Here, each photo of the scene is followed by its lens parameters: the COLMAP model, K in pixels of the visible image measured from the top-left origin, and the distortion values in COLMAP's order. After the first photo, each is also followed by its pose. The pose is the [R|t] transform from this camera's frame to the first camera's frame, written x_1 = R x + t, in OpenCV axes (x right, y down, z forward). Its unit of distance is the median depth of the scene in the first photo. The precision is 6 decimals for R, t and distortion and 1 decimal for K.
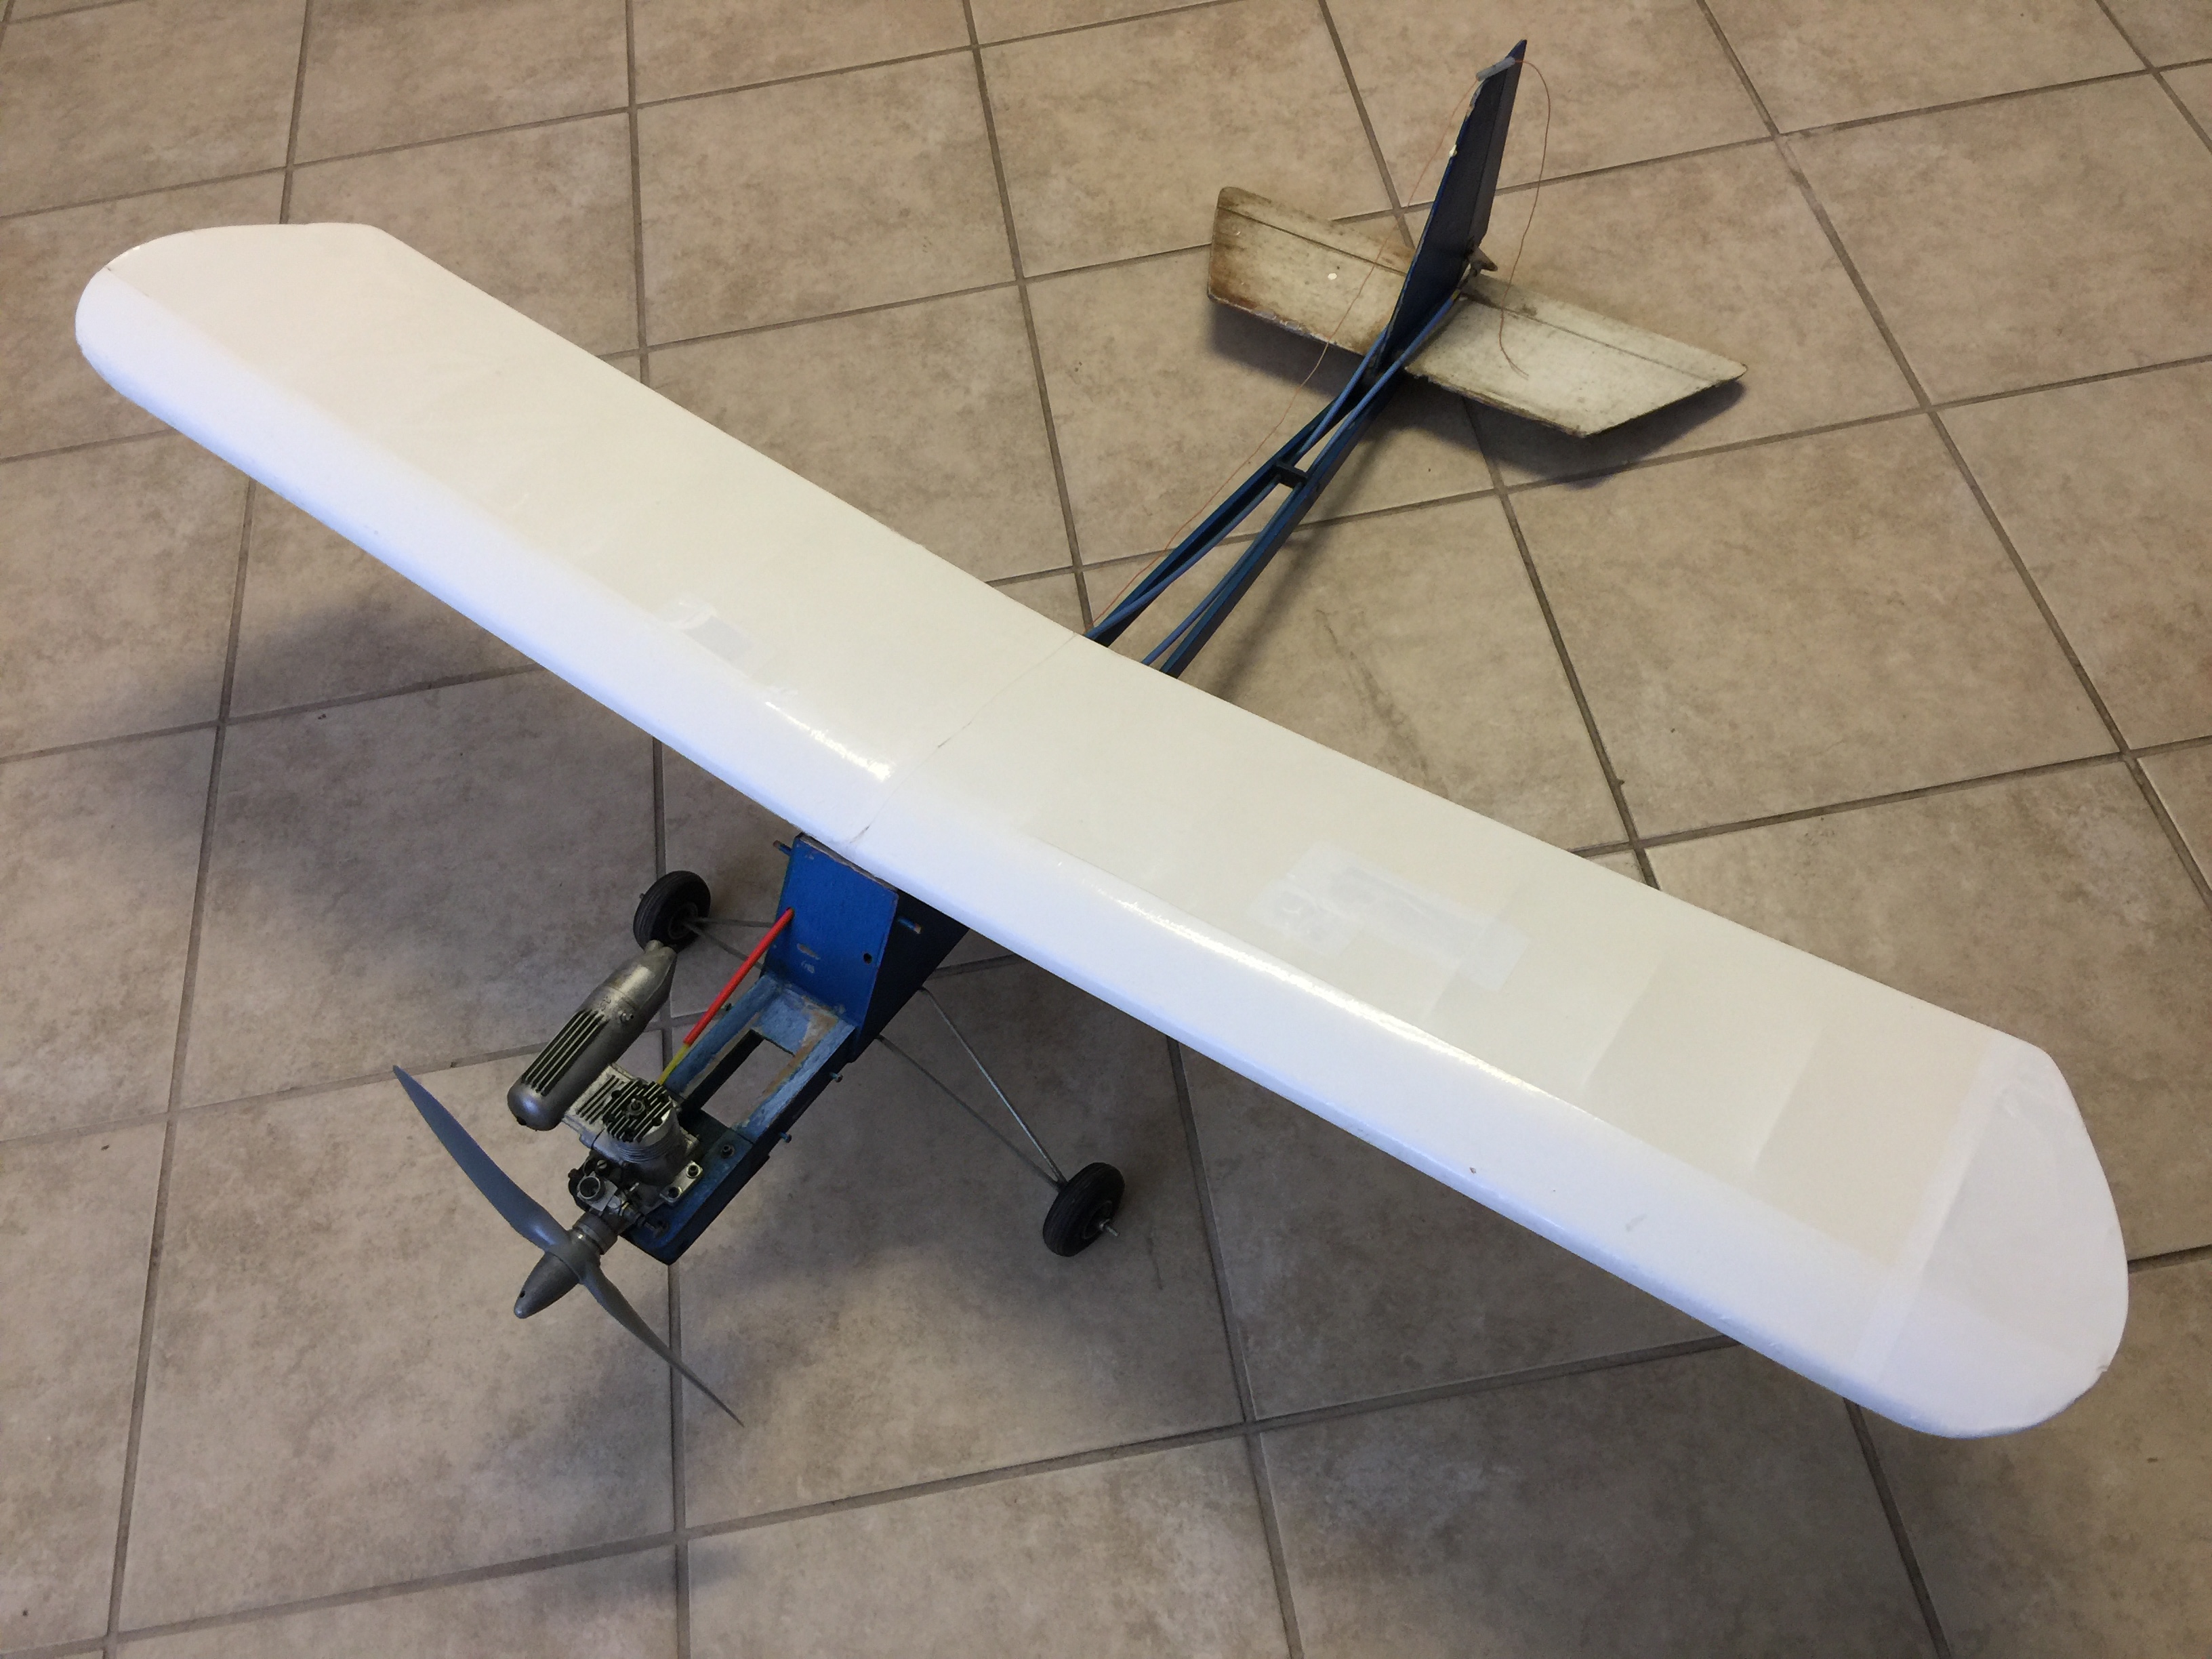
lens RADIAL K [[1862.4, 0, 1094.4], [0, 1862.4, 827.2], [0, 0, 1]] dist [0.086194, -0.140266]
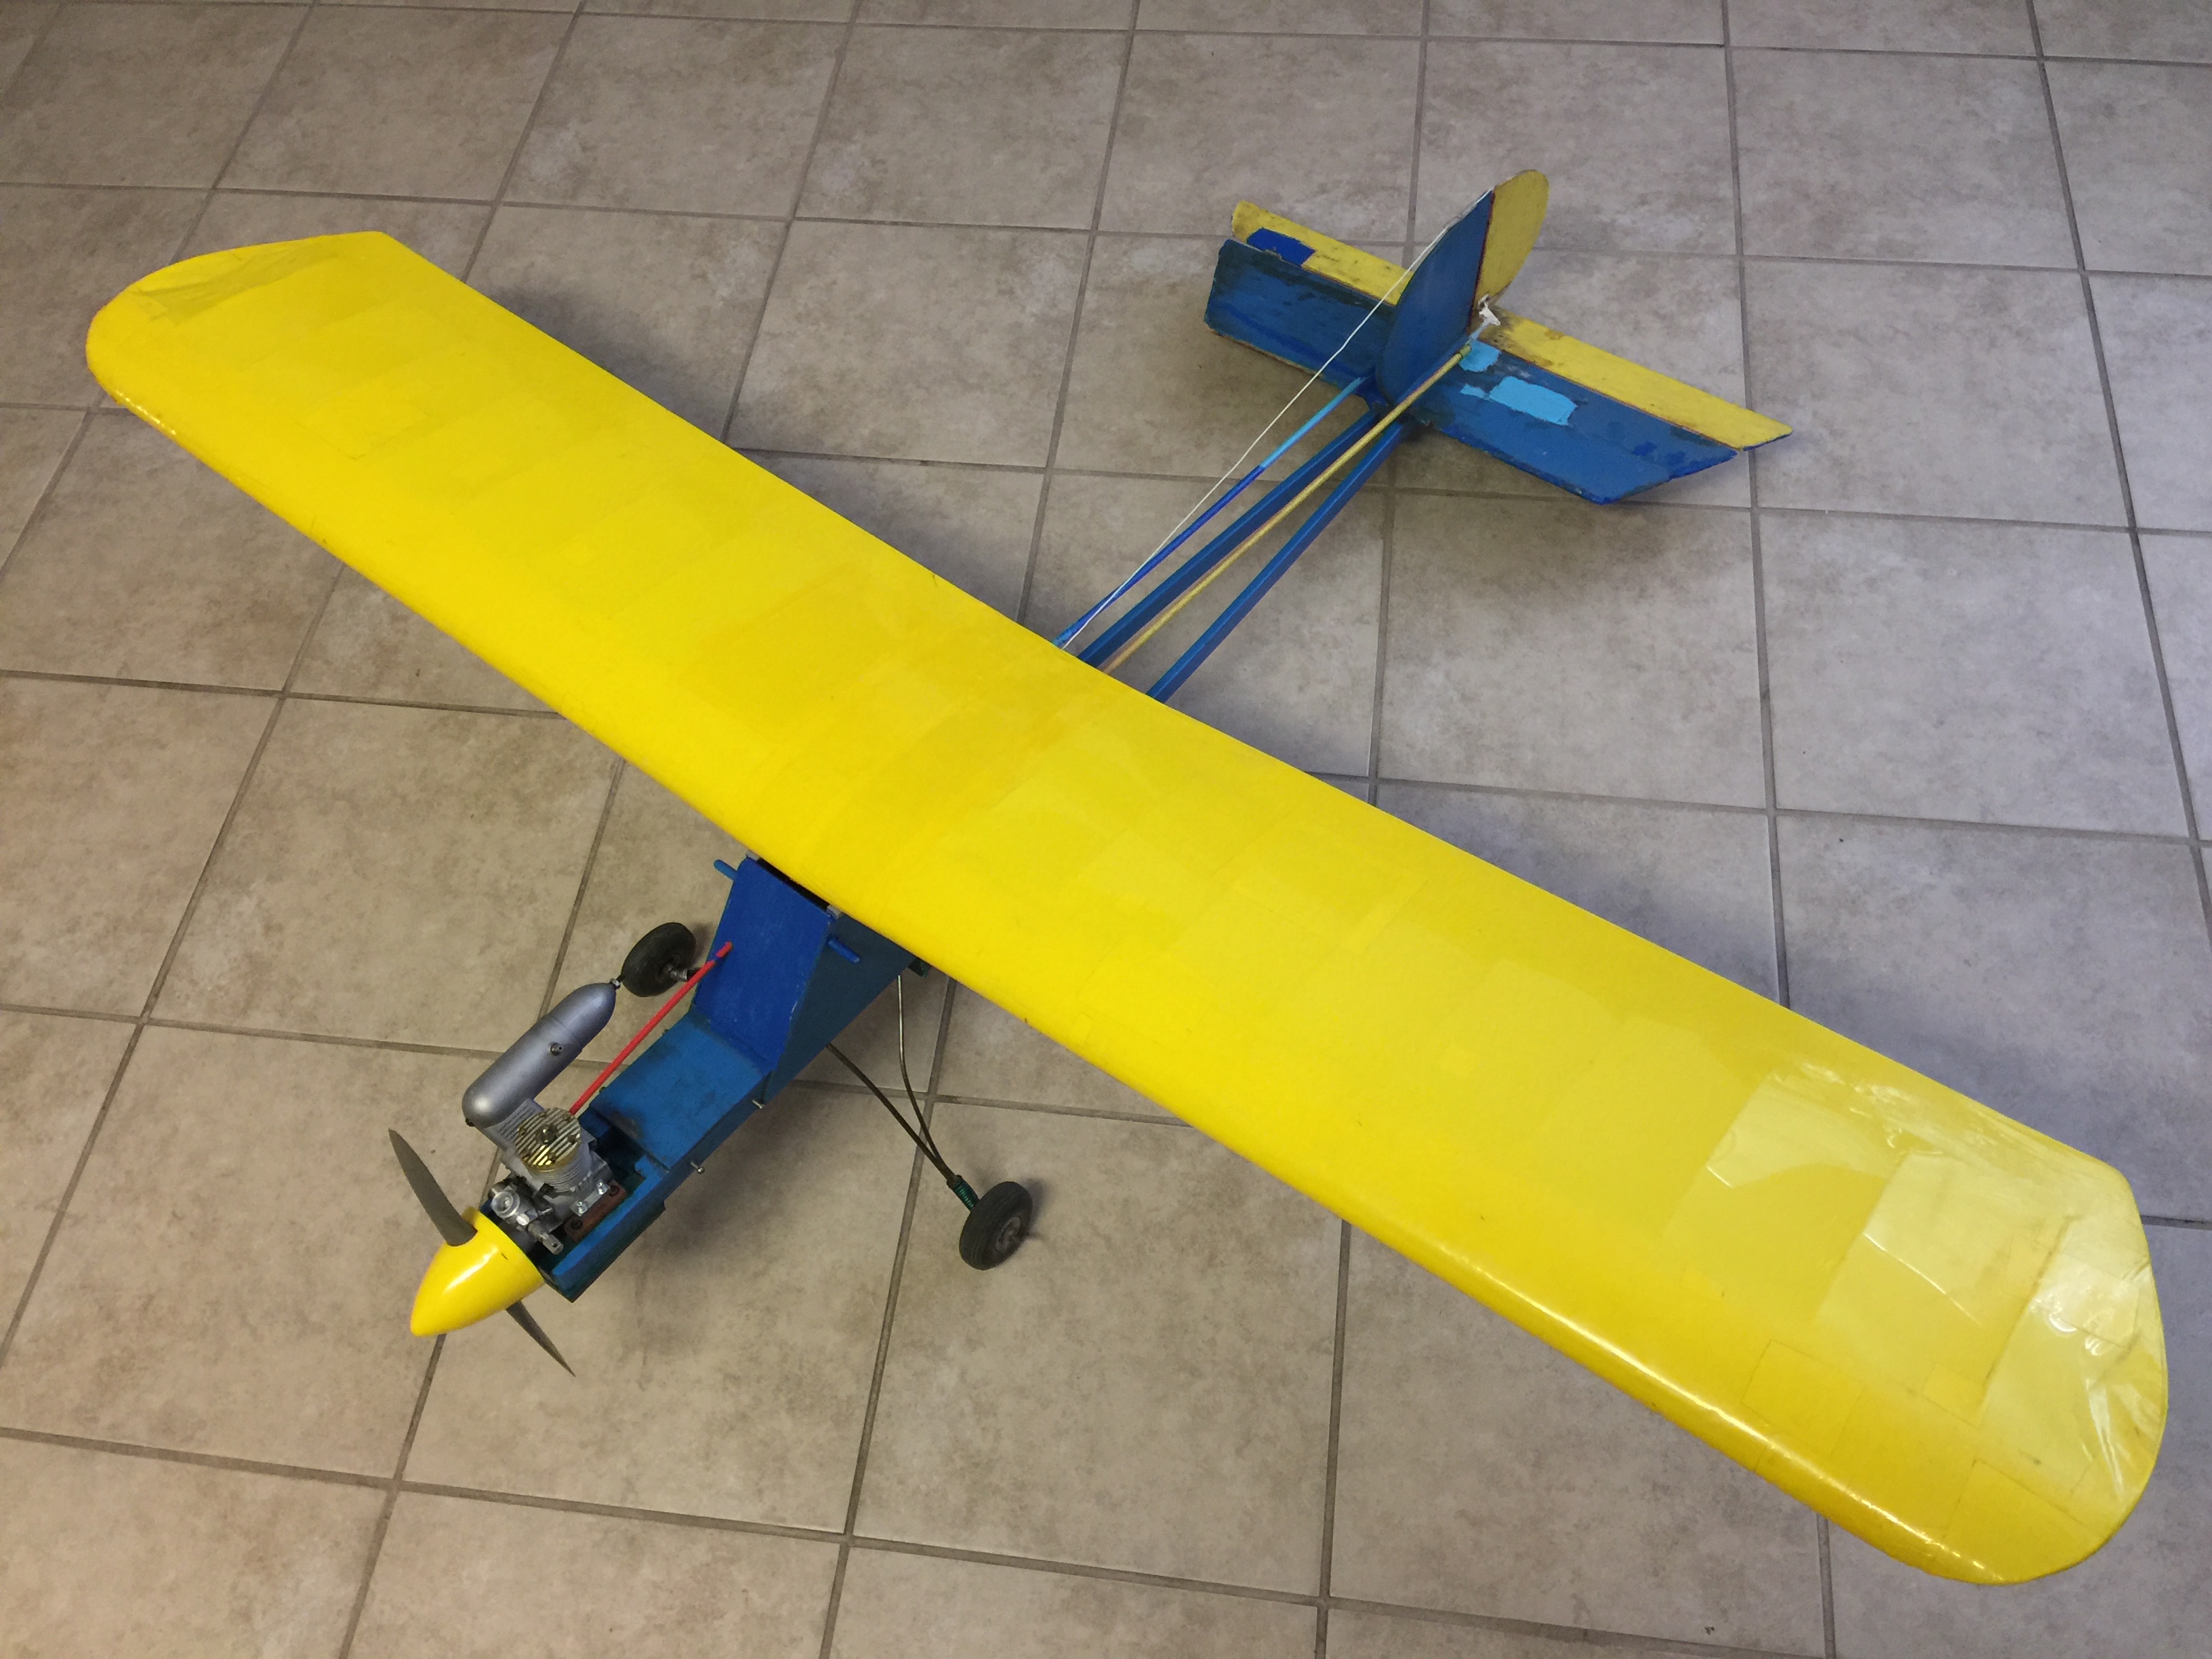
lens RADIAL K [[1862.4, 0, 1104.0], [0, 1862.4, 812.9], [0, 0, 1]] dist [0.086194, -0.140266]
pose [[-0.948960, -0.158267, 0.272814, -0.325431], [0.314265, -0.401215, 0.860386, -0.754984], [-0.026713, 0.902207, 0.430475, 0.291615]]
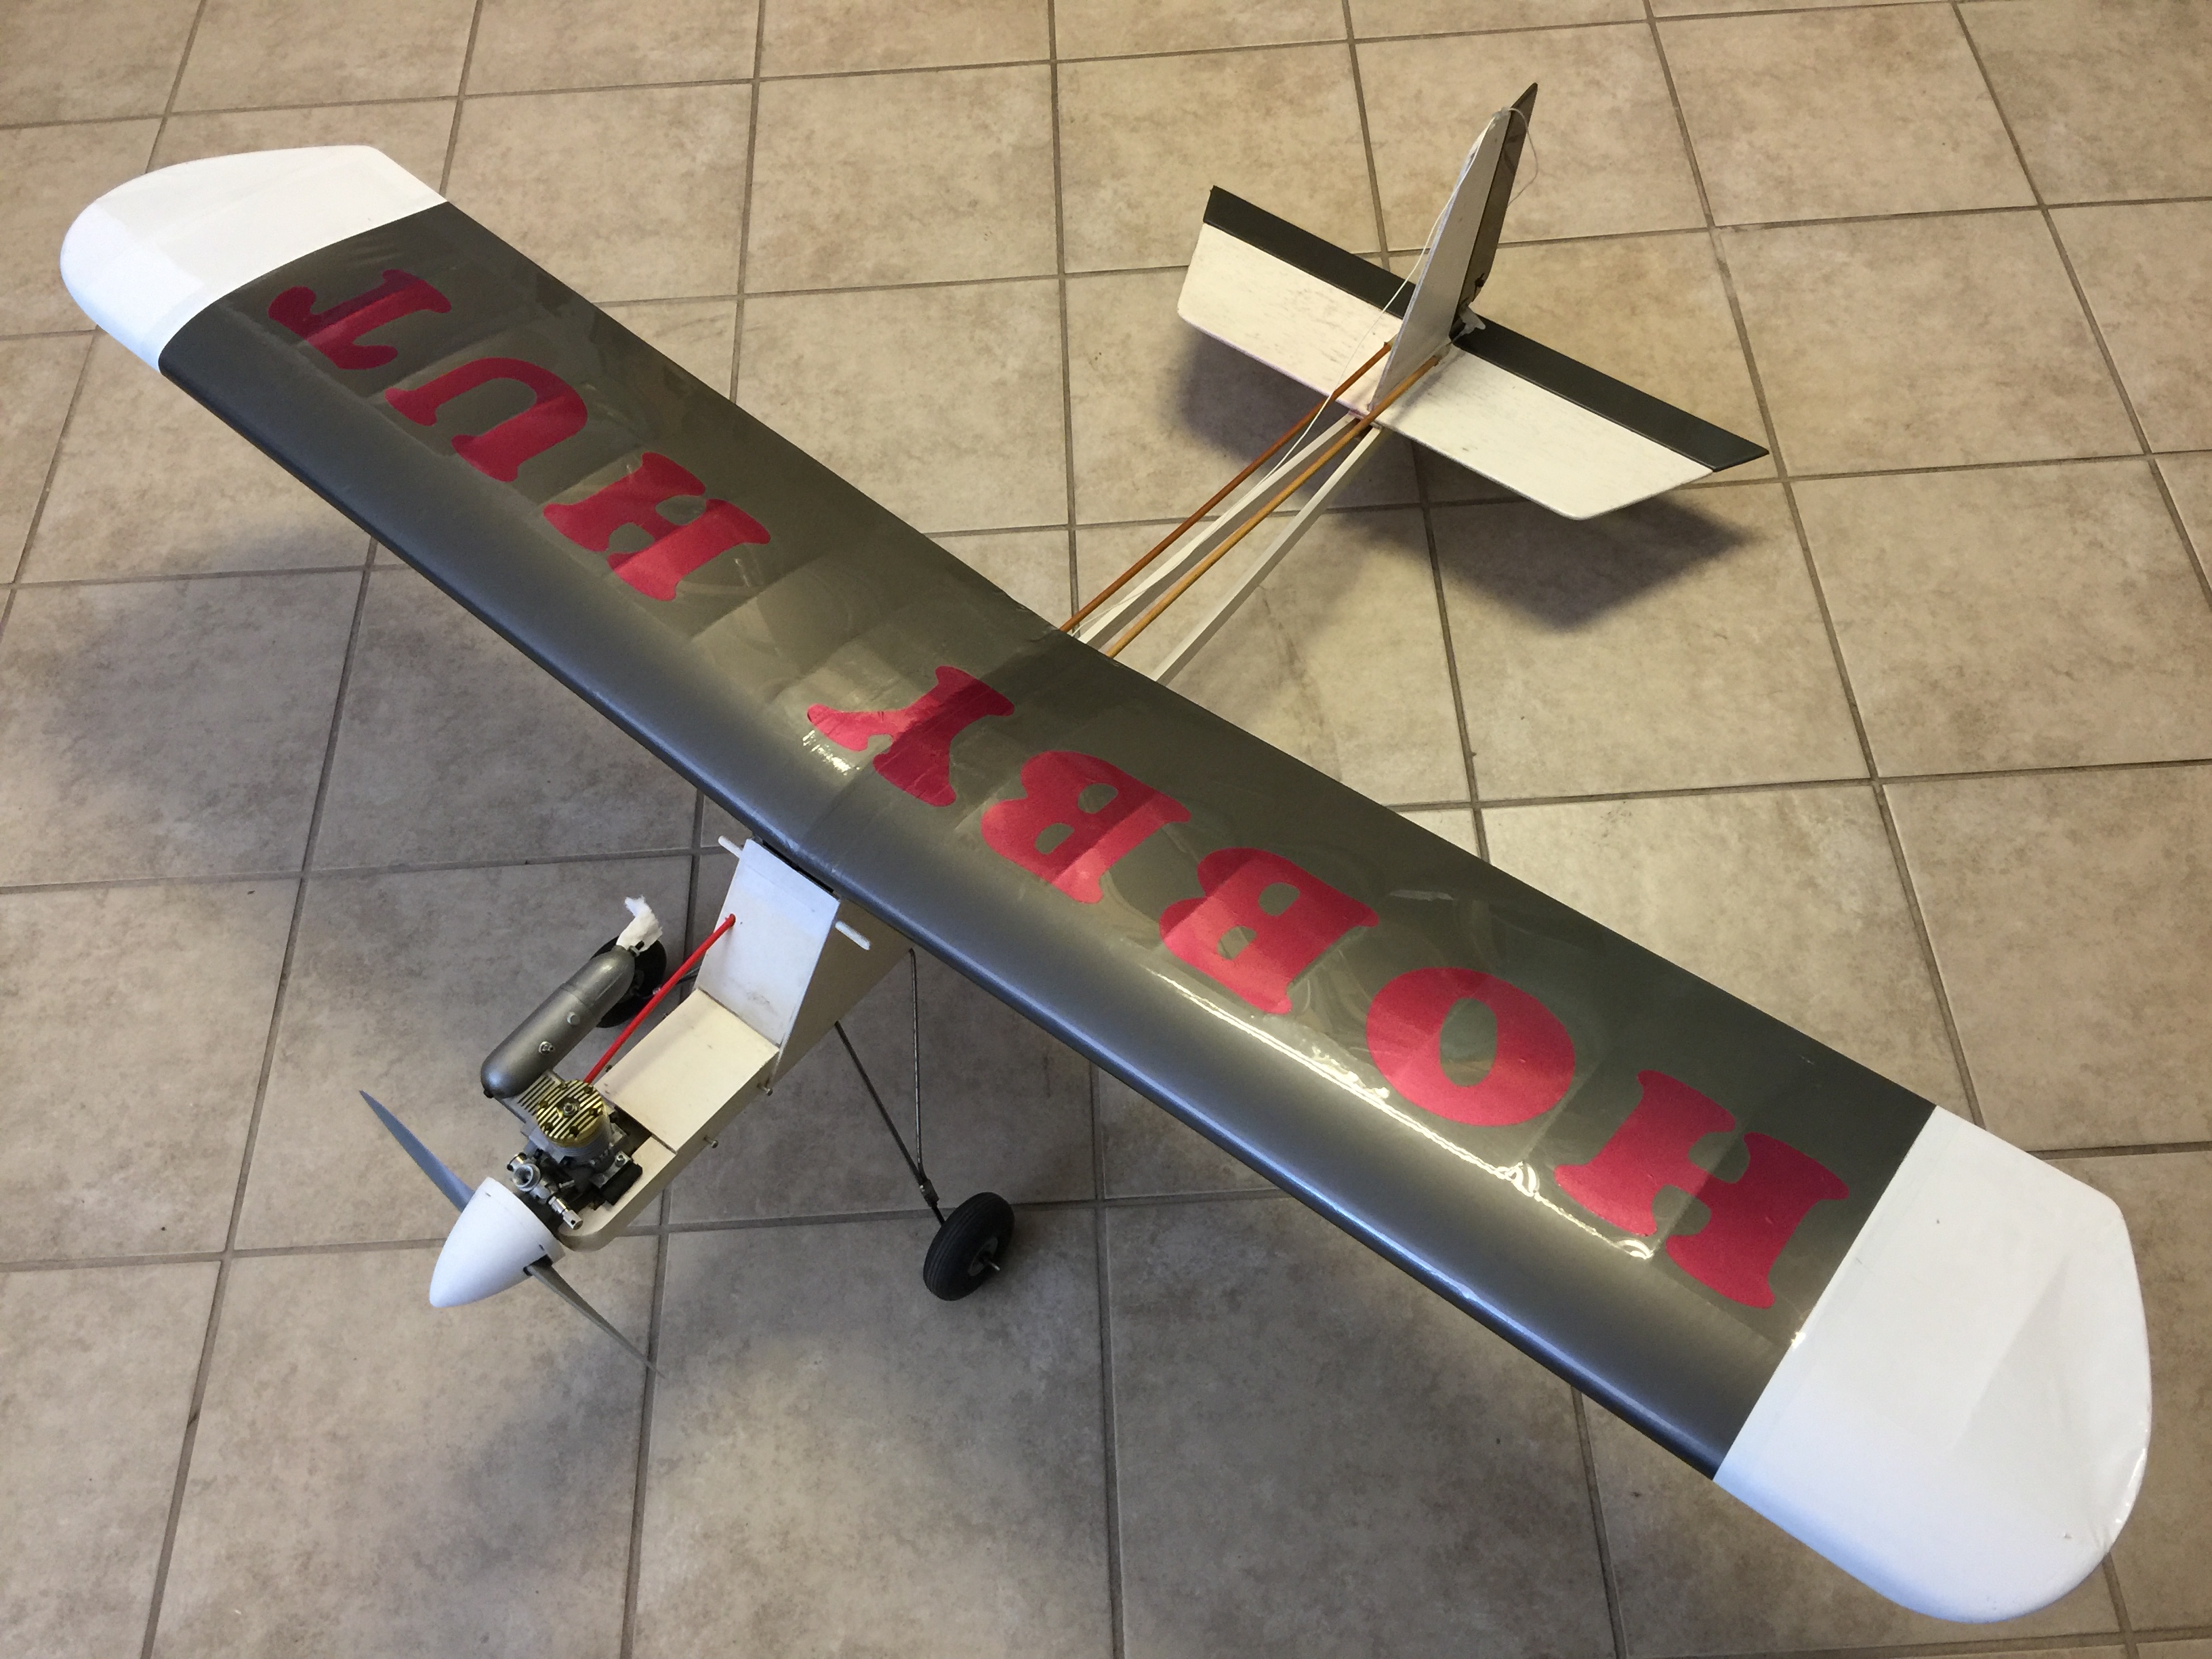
lens RADIAL K [[1862.4, 0, 1107.3], [0, 1862.4, 826.5], [0, 0, 1]] dist [0.086194, -0.140266]
pose [[0.992337, 0.122533, -0.015876, 0.058365], [-0.121733, 0.991580, 0.044151, -0.001320], [0.021152, -0.041880, 0.998899, -0.229648]]
